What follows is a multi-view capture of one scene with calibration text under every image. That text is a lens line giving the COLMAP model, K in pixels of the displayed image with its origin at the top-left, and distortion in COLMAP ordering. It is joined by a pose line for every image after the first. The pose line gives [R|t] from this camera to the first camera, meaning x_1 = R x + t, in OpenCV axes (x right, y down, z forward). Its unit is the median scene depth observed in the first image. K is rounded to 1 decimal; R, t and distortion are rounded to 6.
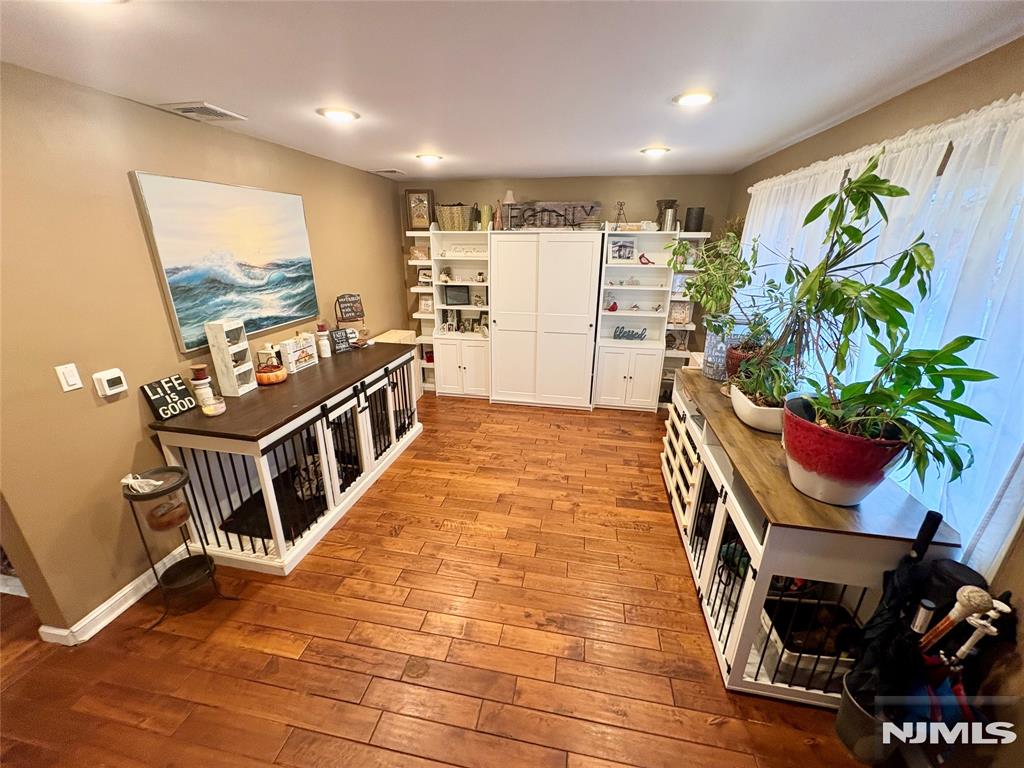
lens RADIAL K [[407.9, 0, 512.5], [0, 407.9, 384.3], [0, 0, 1]] dist [0.001381, -0.000023]
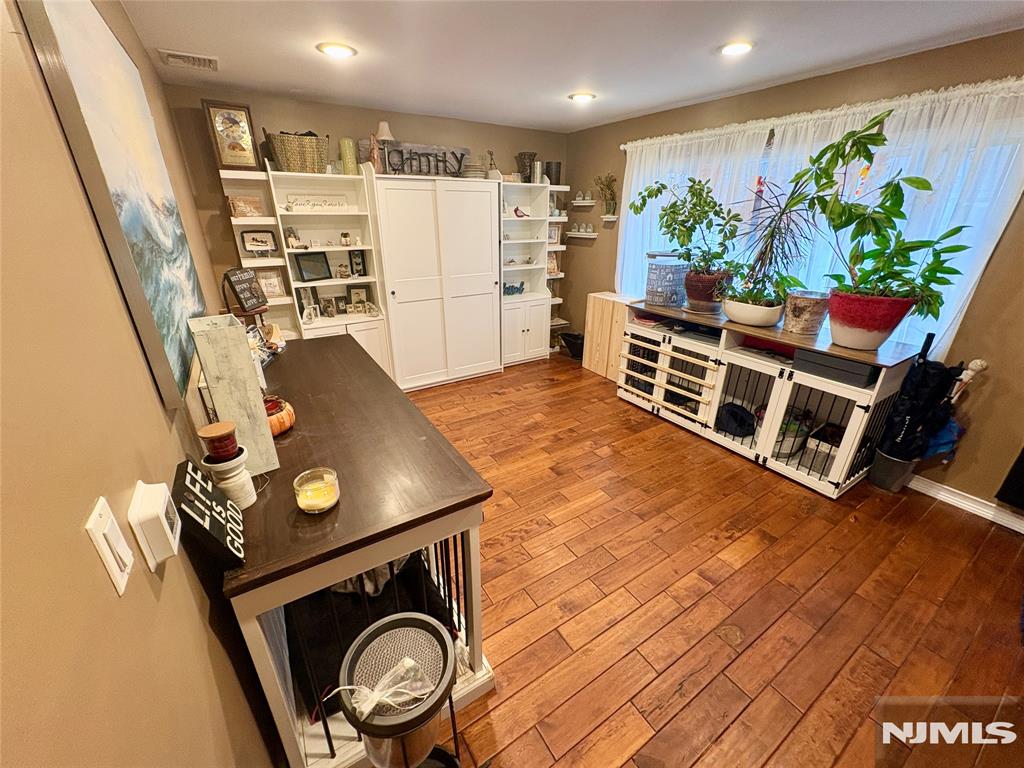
lens RADIAL K [[407.9, 0, 512.5], [0, 407.9, 384.3], [0, 0, 1]] dist [0.001381, -0.000023]
pose [[0.727718, -0.269998, 0.630498, -0.430497], [0.231719, 0.961990, 0.144504, -0.043389], [-0.645549, 0.040940, 0.762621, 0.245554]]
